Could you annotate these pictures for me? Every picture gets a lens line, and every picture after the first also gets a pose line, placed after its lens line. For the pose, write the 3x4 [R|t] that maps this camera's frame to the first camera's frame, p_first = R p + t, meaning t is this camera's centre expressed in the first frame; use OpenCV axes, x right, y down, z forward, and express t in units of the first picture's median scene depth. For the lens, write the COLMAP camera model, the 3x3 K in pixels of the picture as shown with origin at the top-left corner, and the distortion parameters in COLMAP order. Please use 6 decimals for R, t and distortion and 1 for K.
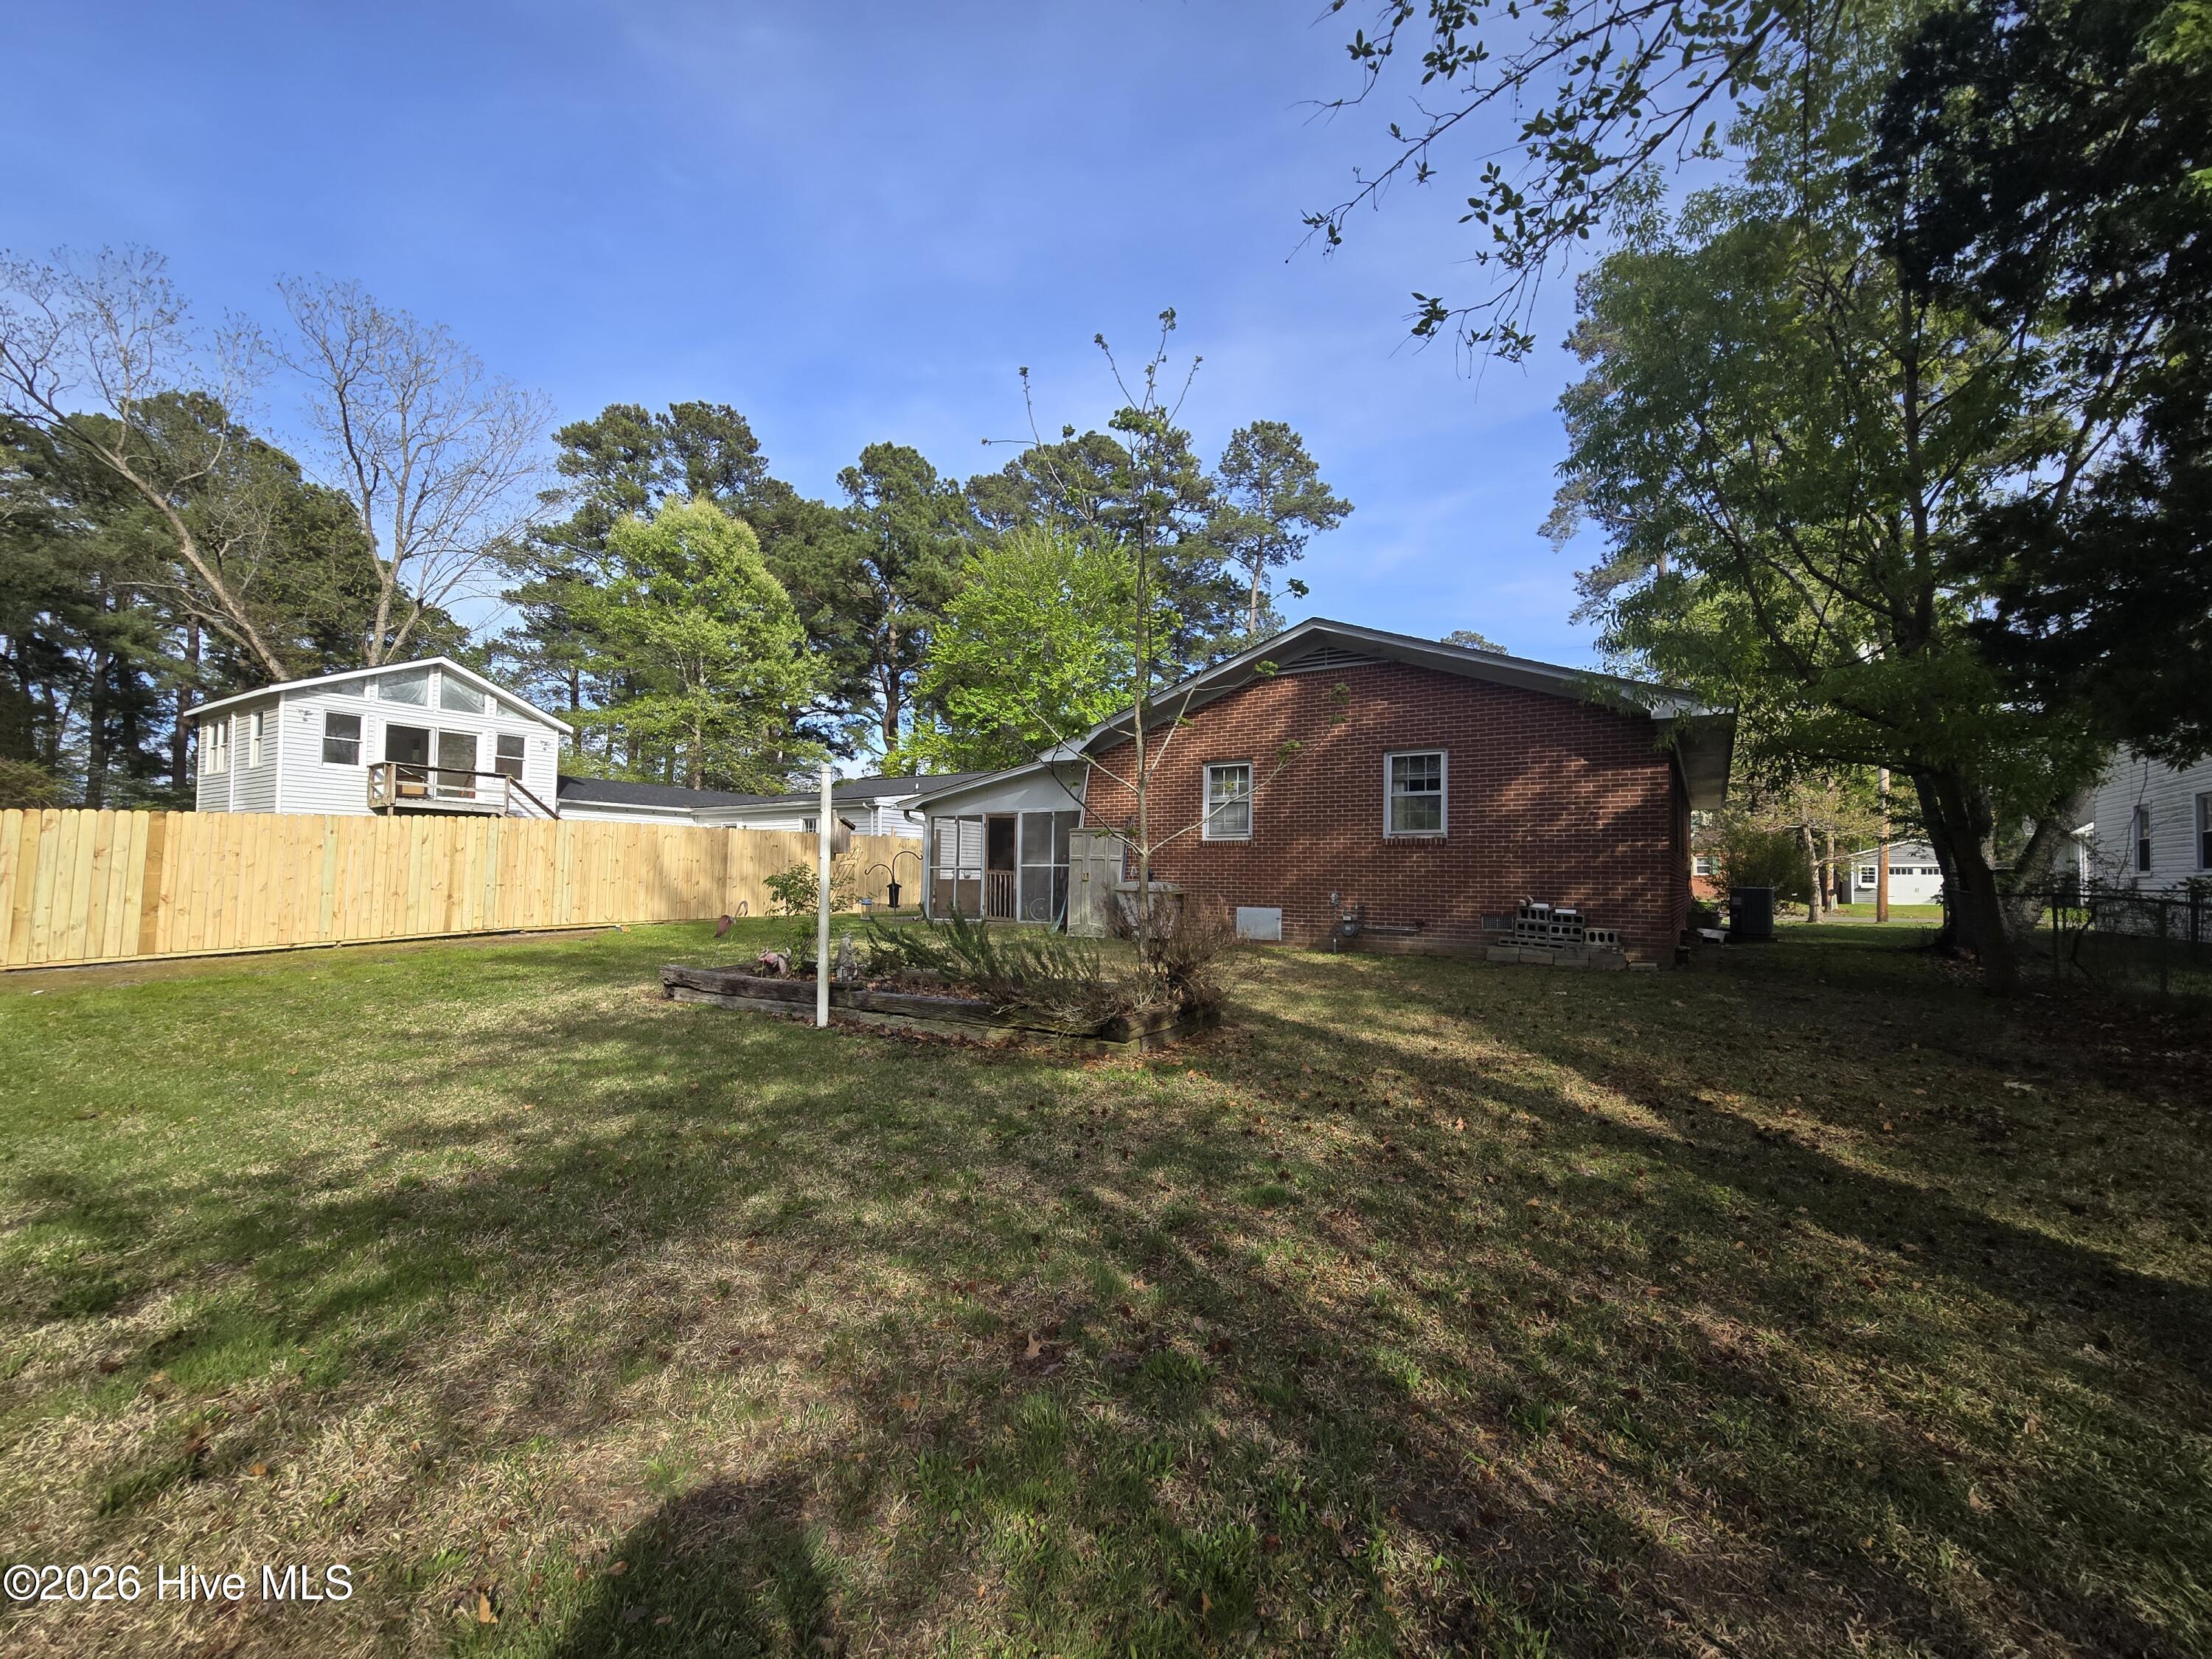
lens RADIAL K [[916.9, 0, 1113.3], [0, 916.9, 846.0], [0, 0, 1]] dist [0.017031, -0.009313]
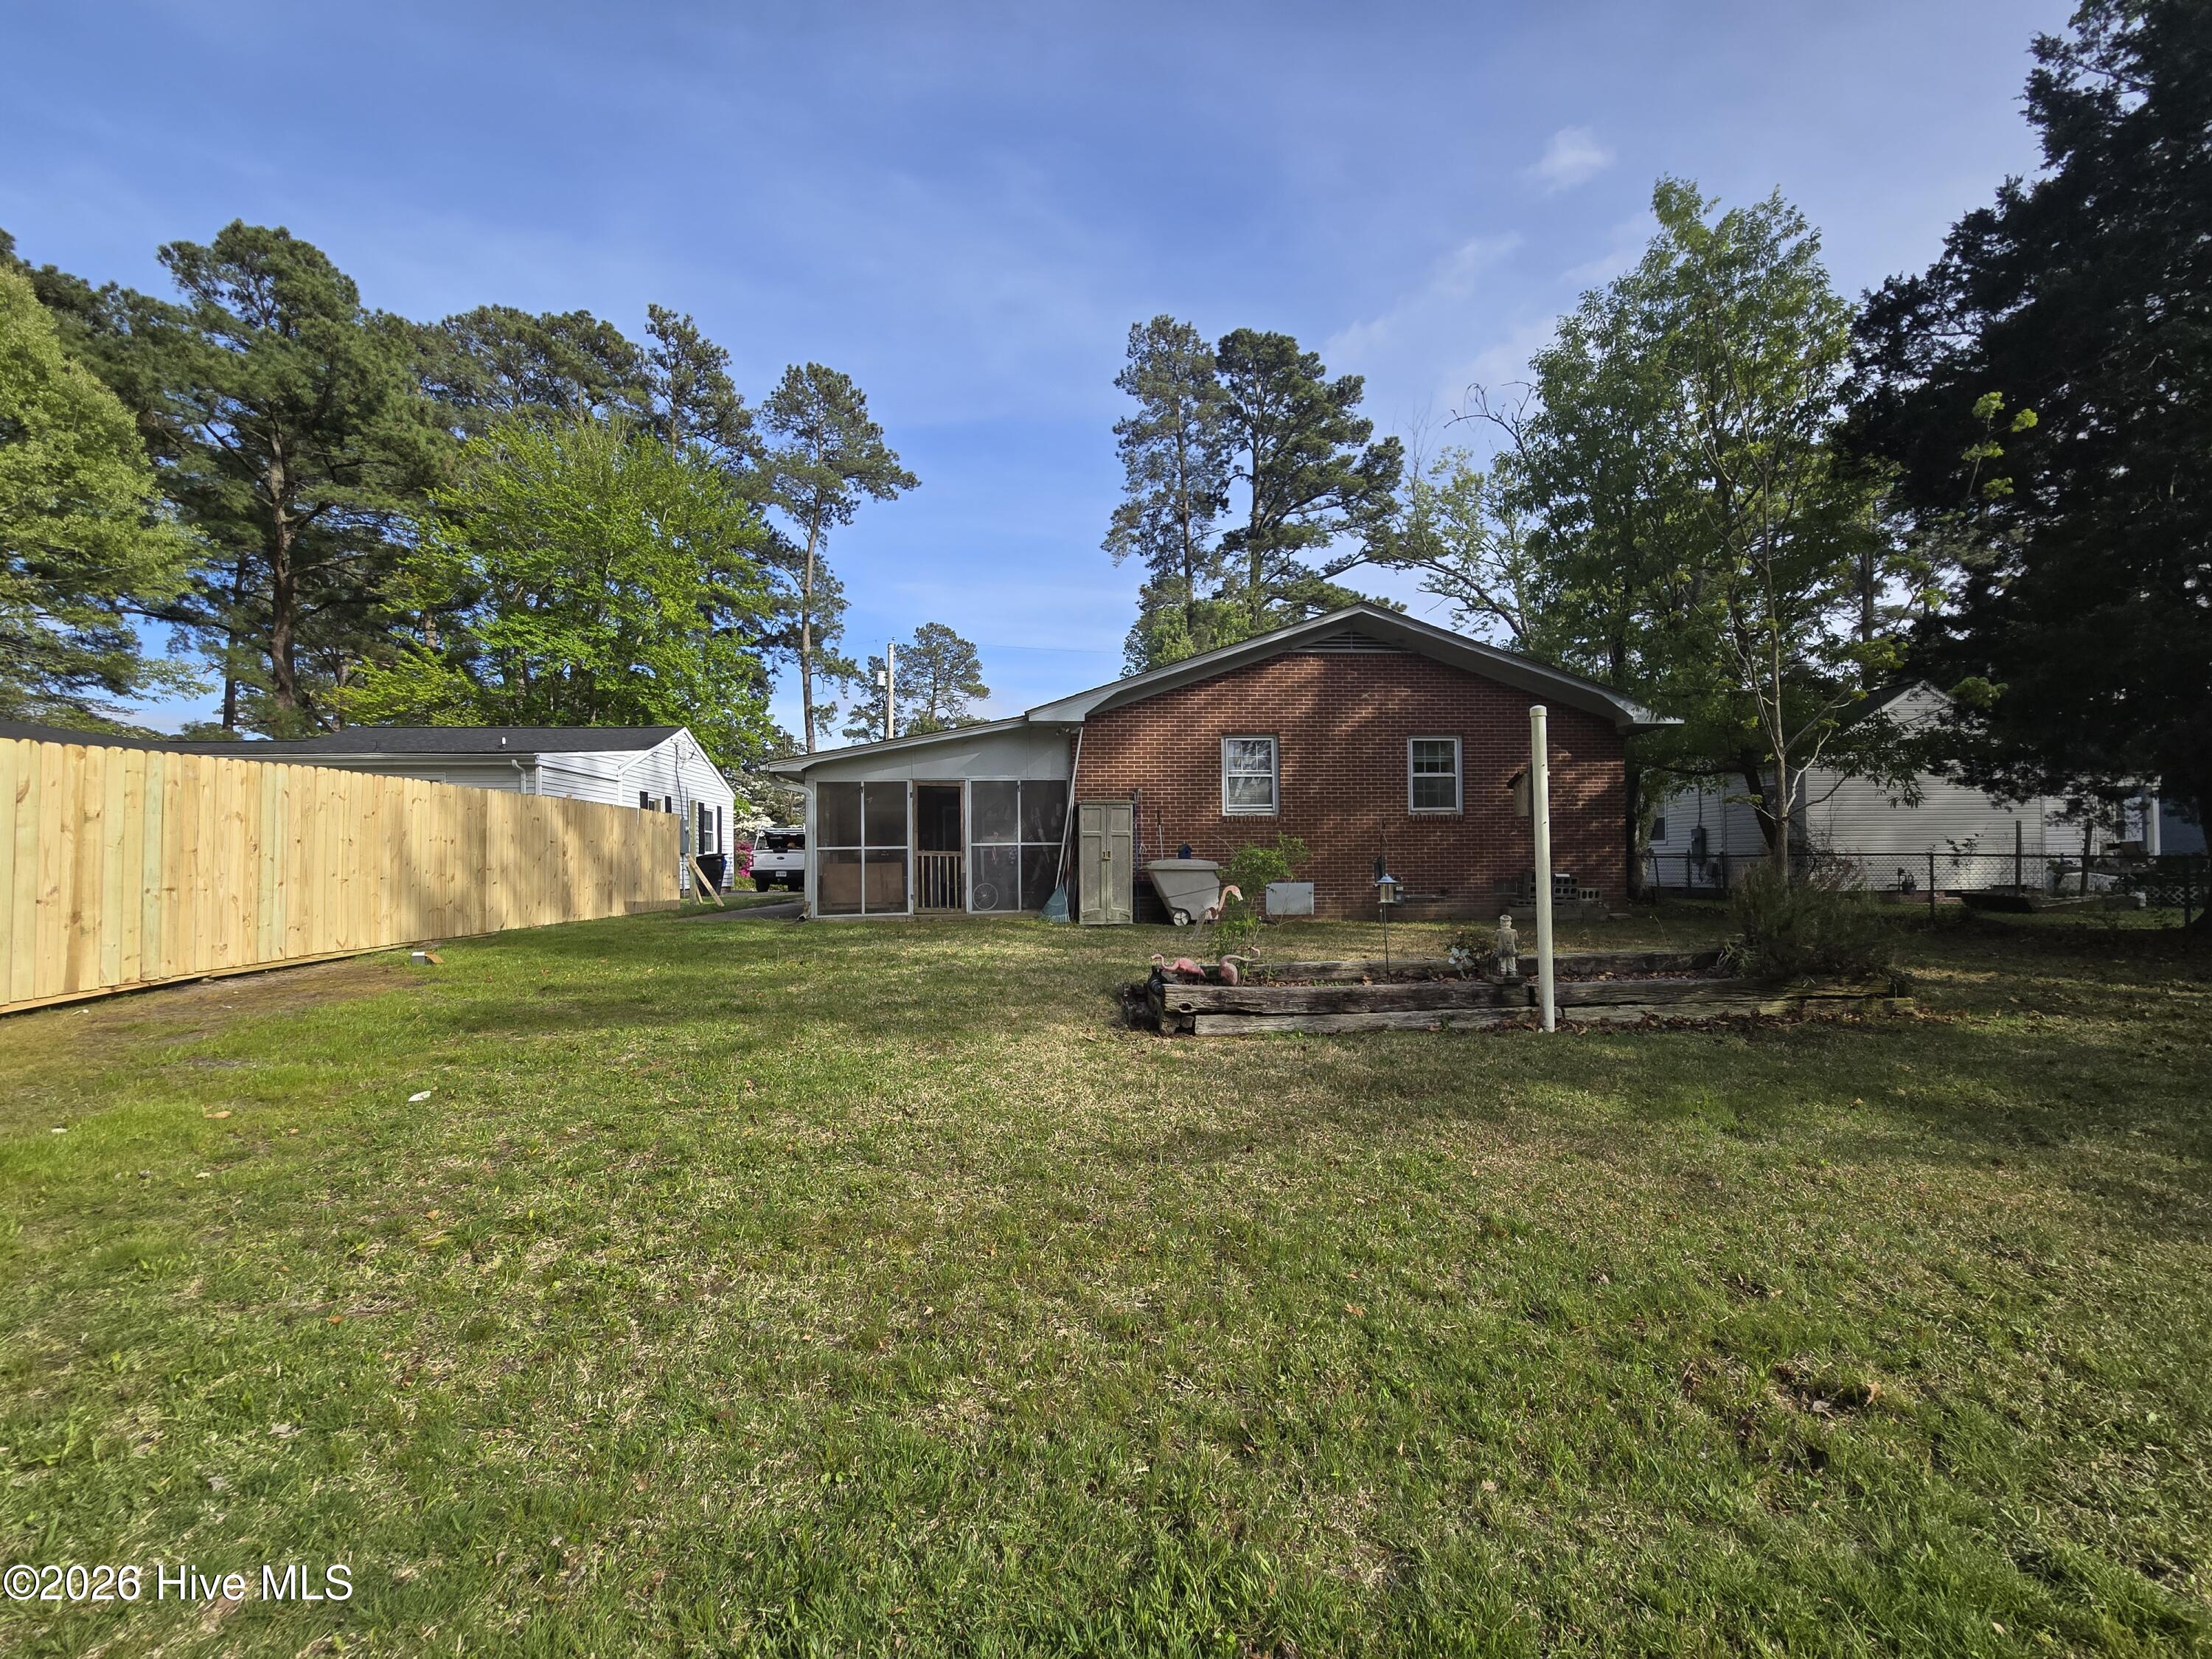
lens RADIAL K [[908.1, 0, 1117.2], [0, 908.1, 855.6], [0, 0, 1]] dist [-0.000133, -0.000177]
pose [[0.800644, -0.016145, 0.598923, -0.493579], [-0.001716, 0.999571, 0.029239, 0.007007], [-0.599138, -0.024438, 0.800273, 0.265715]]
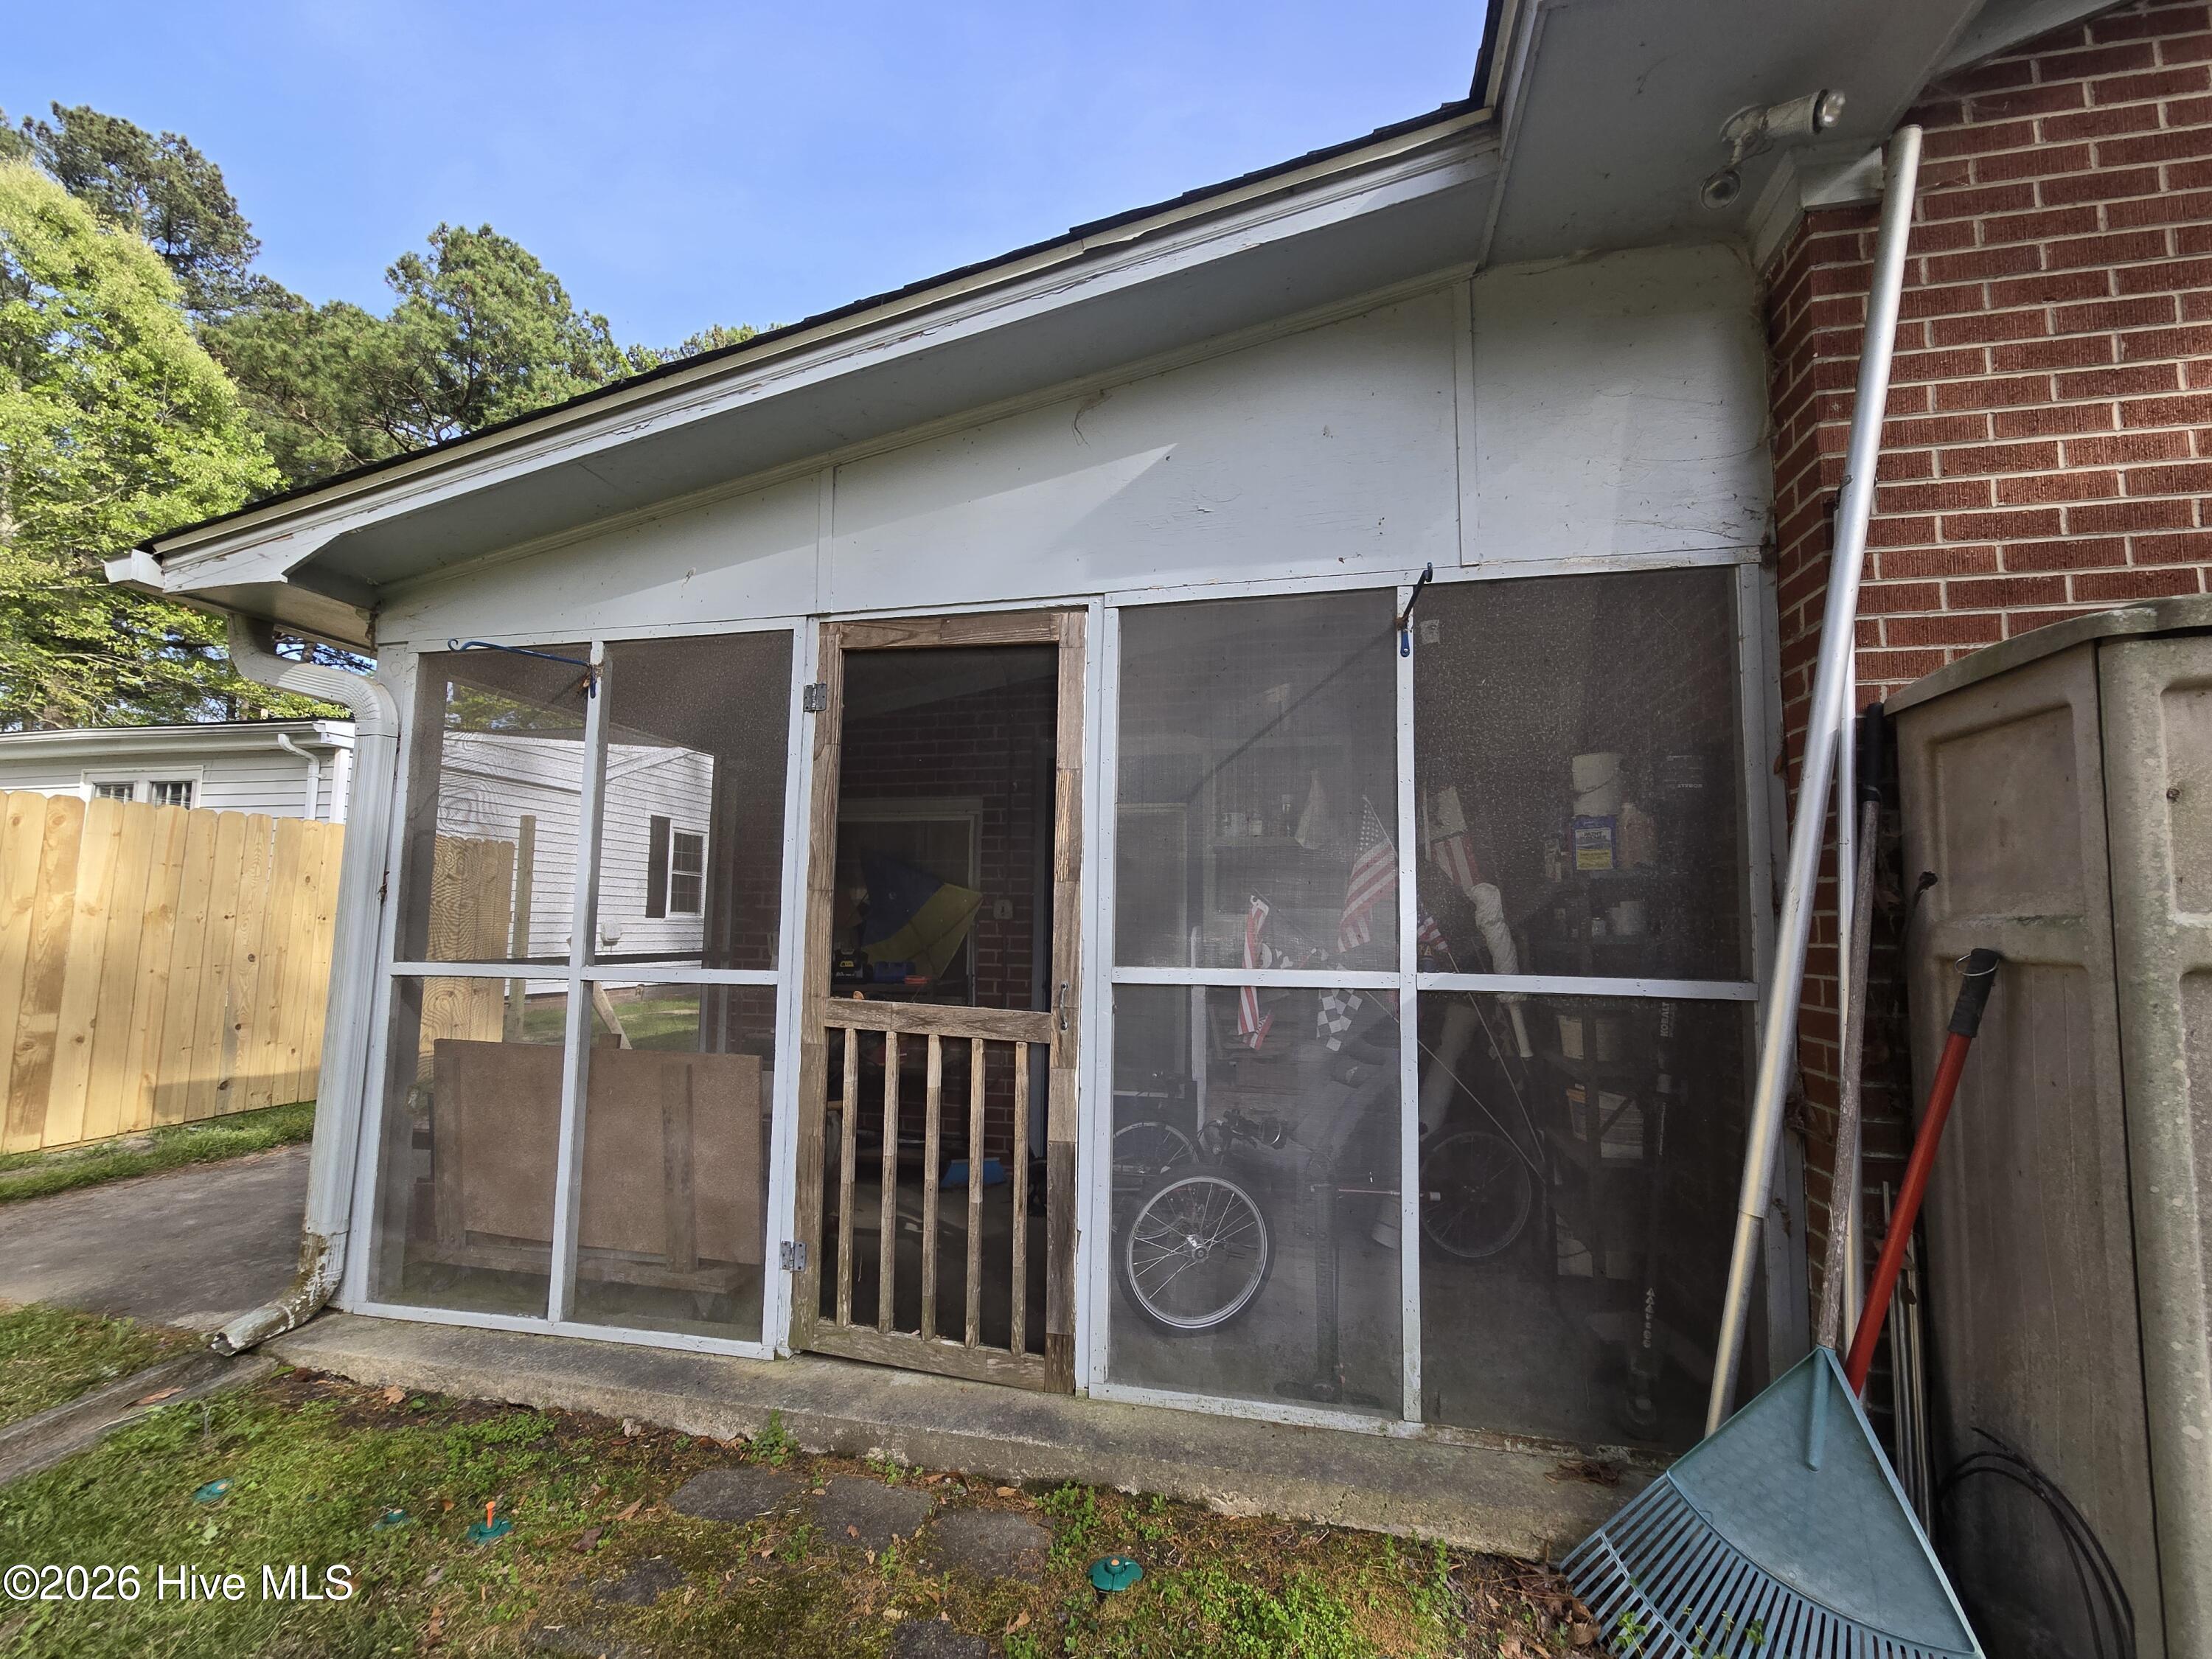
lens RADIAL K [[916.9, 0, 1113.3], [0, 916.9, 846.0], [0, 0, 1]] dist [0.017031, -0.009313]
pose [[0.938178, 0.027963, 0.345021, -0.152033], [-0.013918, 0.998973, -0.043118, 0.007703], [-0.345872, 0.035650, 0.937604, 0.876689]]
